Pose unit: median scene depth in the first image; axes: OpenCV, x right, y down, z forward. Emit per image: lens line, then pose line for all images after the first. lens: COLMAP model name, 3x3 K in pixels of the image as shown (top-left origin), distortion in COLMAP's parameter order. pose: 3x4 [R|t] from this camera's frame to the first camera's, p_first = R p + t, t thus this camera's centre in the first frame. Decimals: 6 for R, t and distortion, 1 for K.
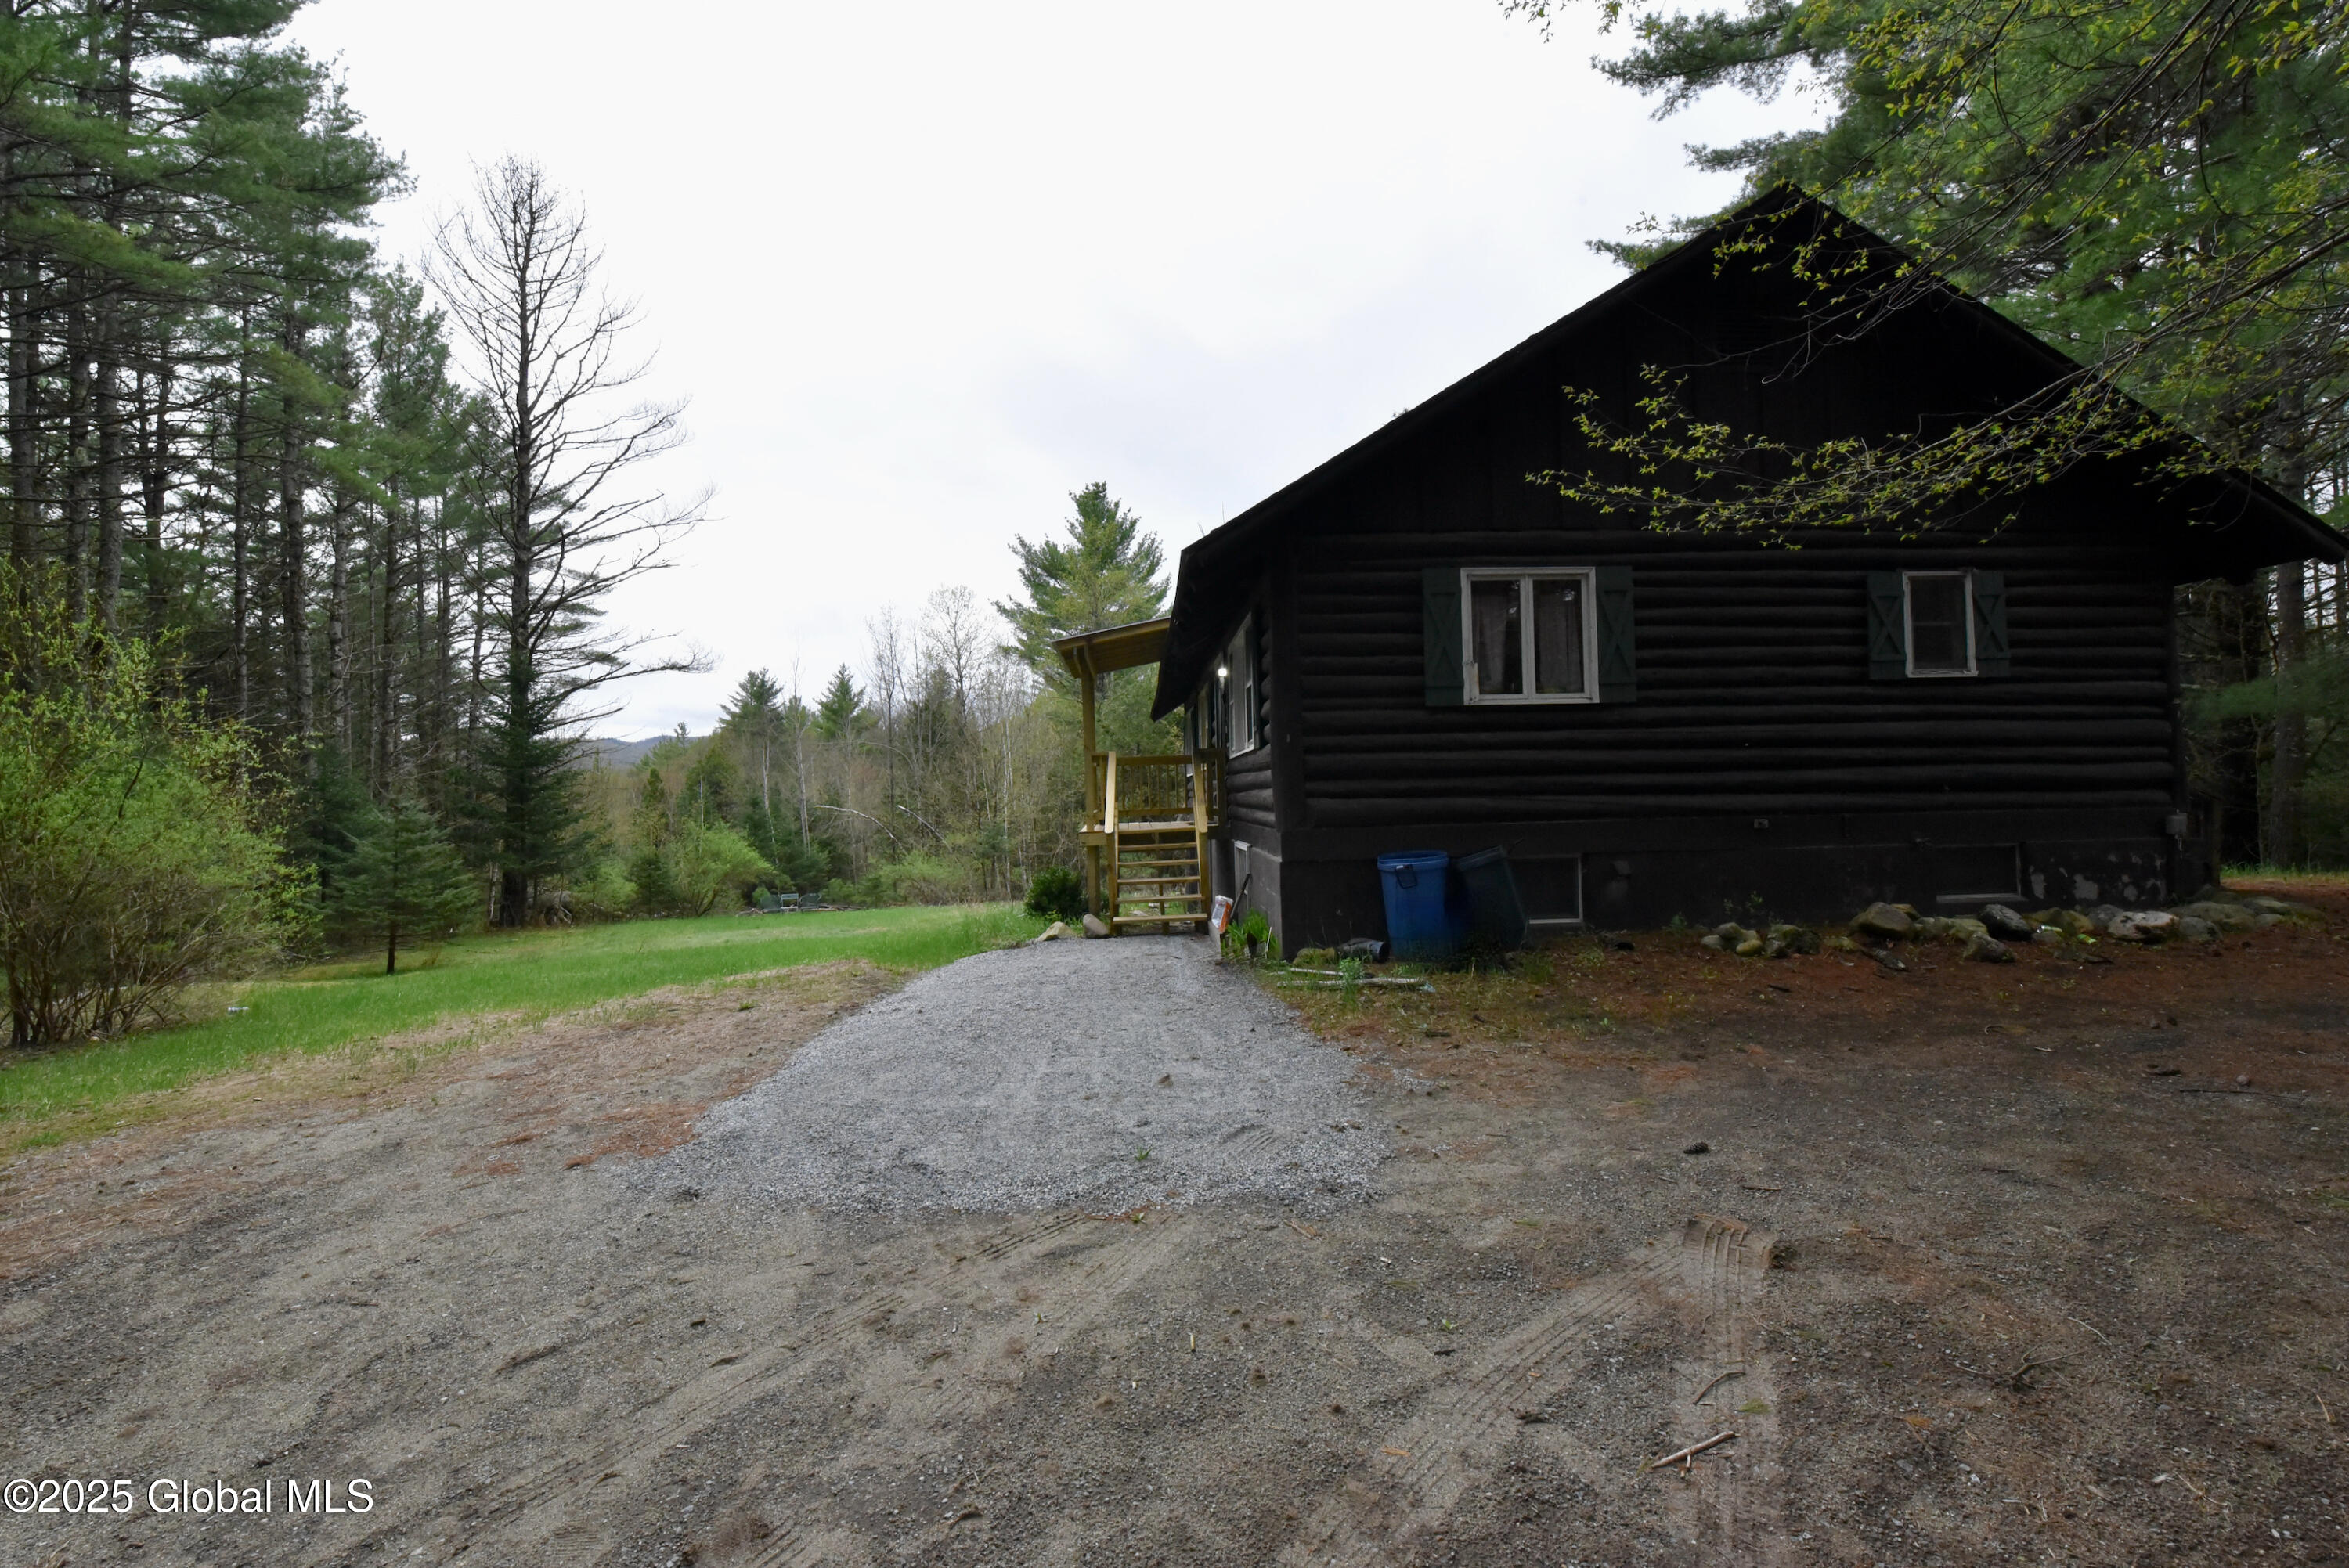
lens RADIAL K [[940.1, 0, 1174.0], [0, 940.1, 789.5], [0, 0, 1]] dist [-0.017026, -0.001779]
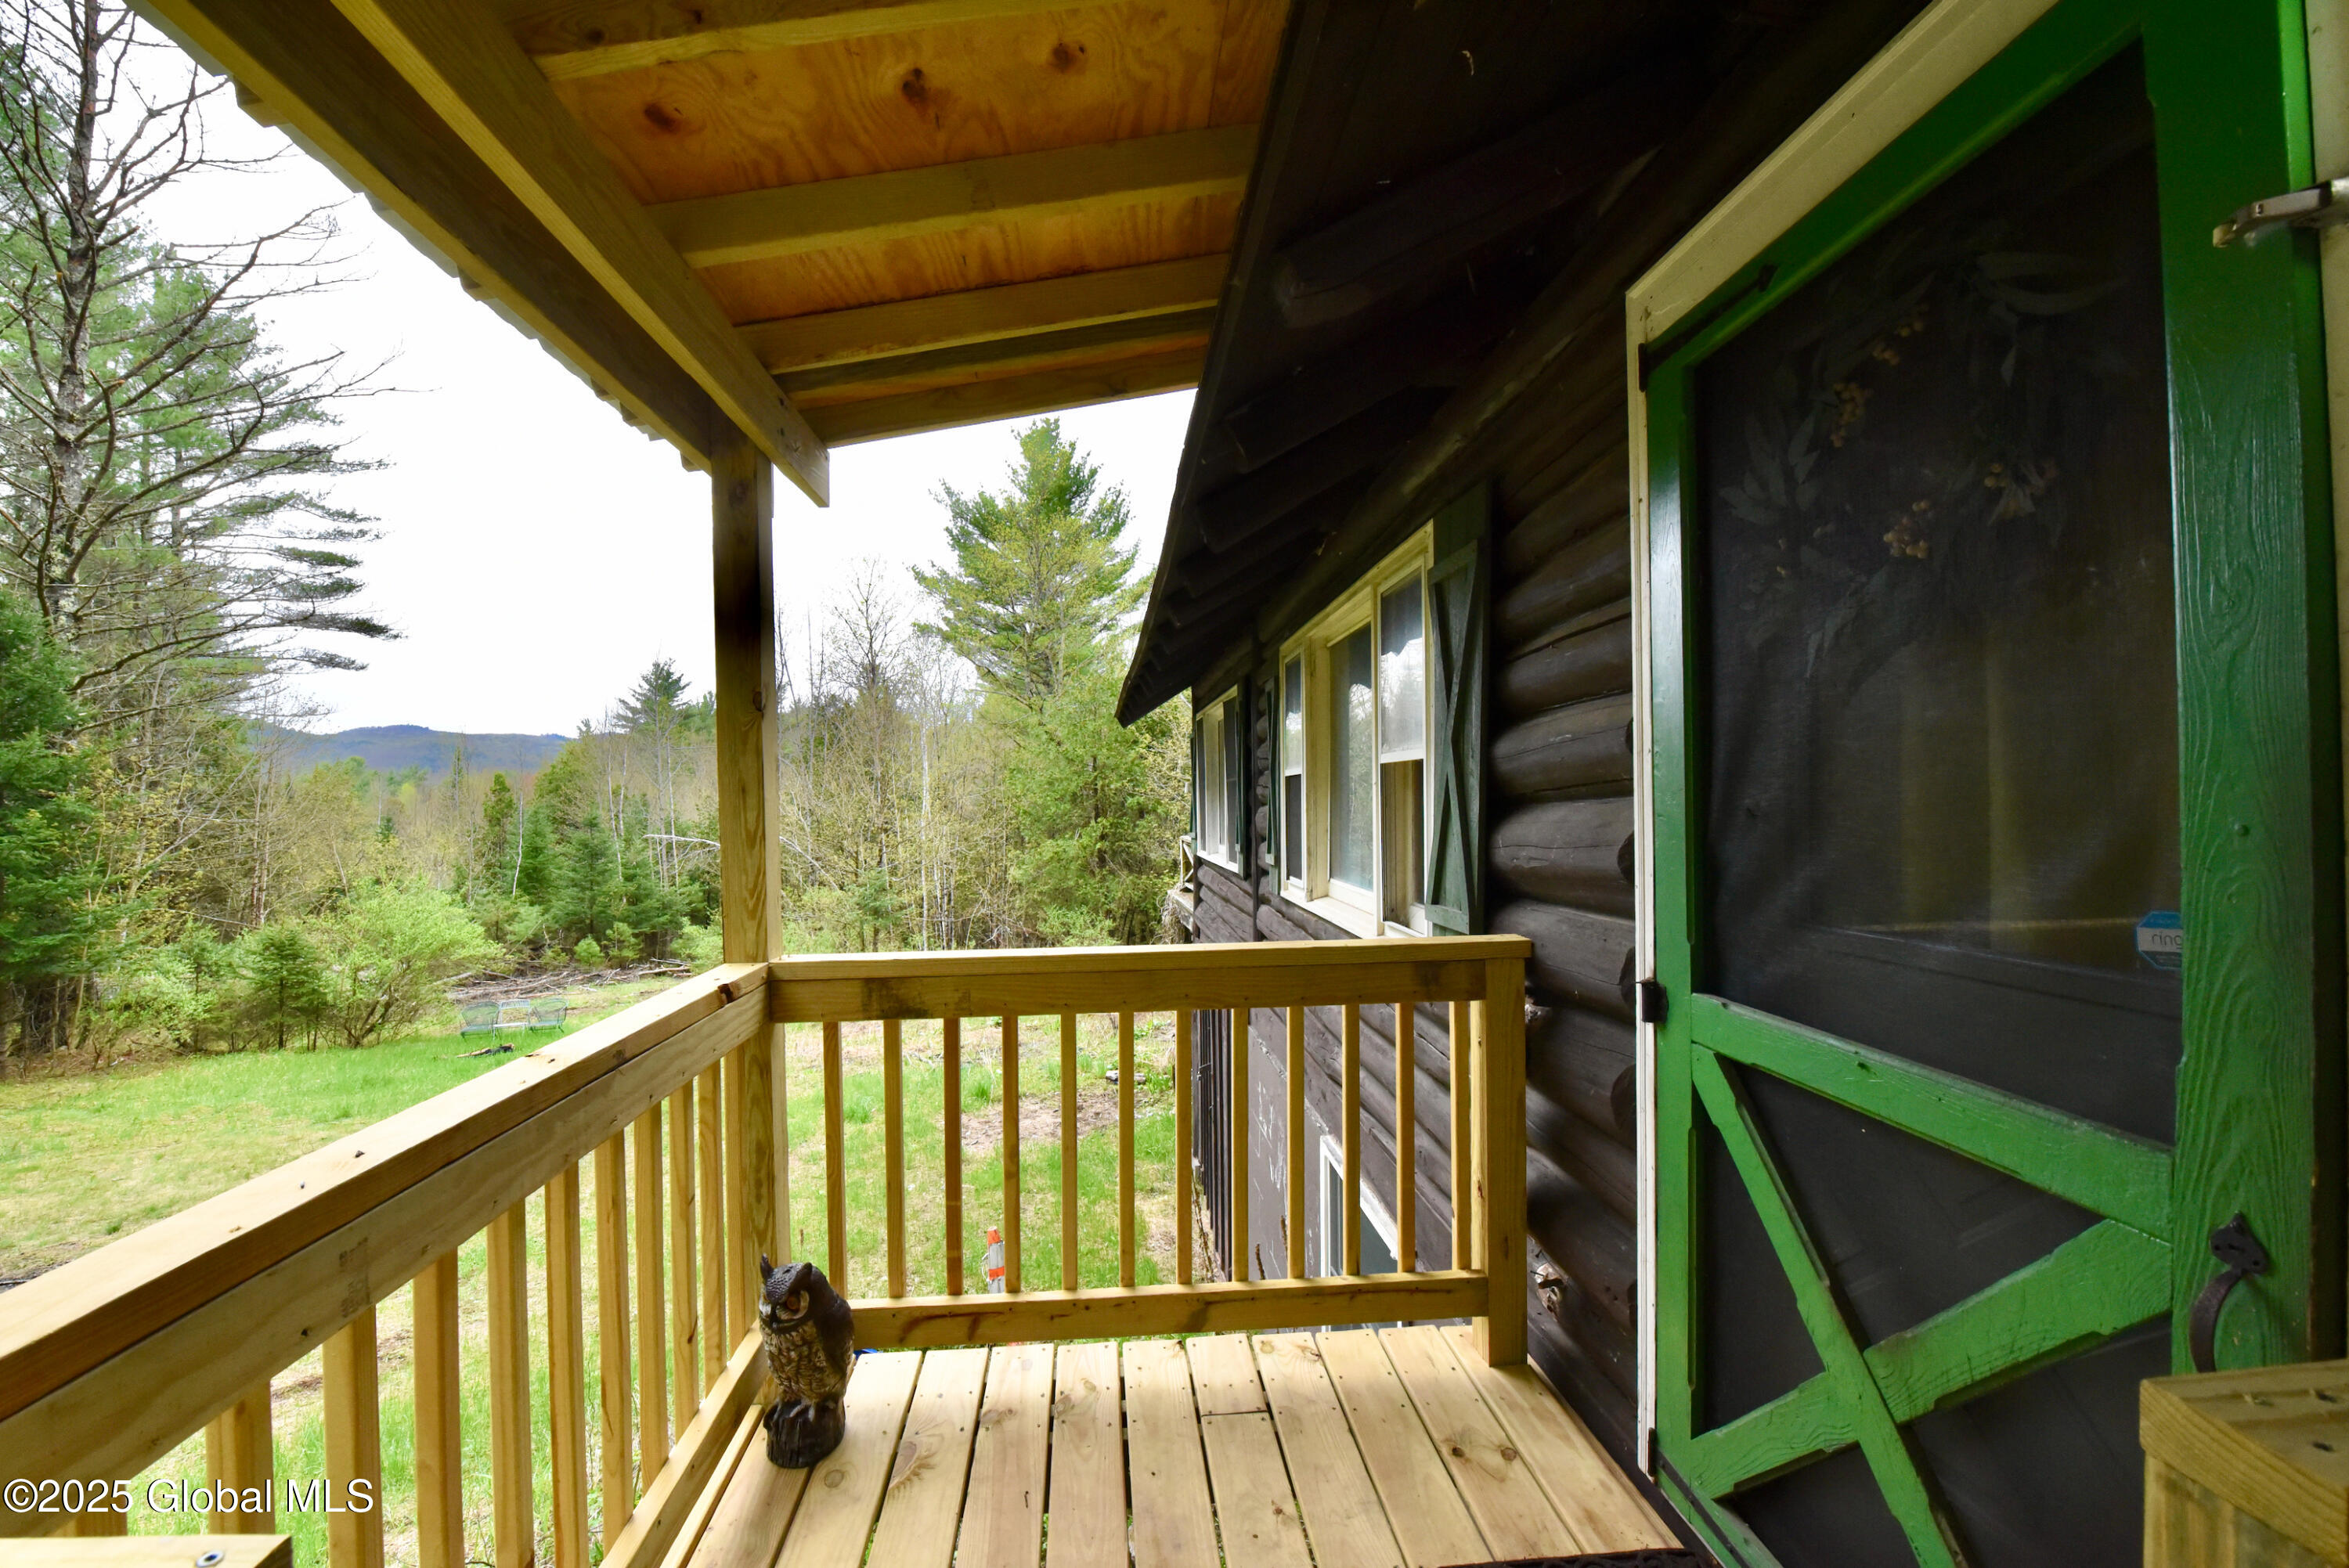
lens RADIAL K [[940.1, 0, 1164.4], [0, 940.1, 792.6], [0, 0, 1]] dist [-0.017026, -0.001779]
pose [[0.999325, 0.014528, 0.033745, -0.006931], [-0.014443, 0.999892, -0.002760, -0.016227], [-0.033781, 0.002271, 0.999427, 0.224844]]
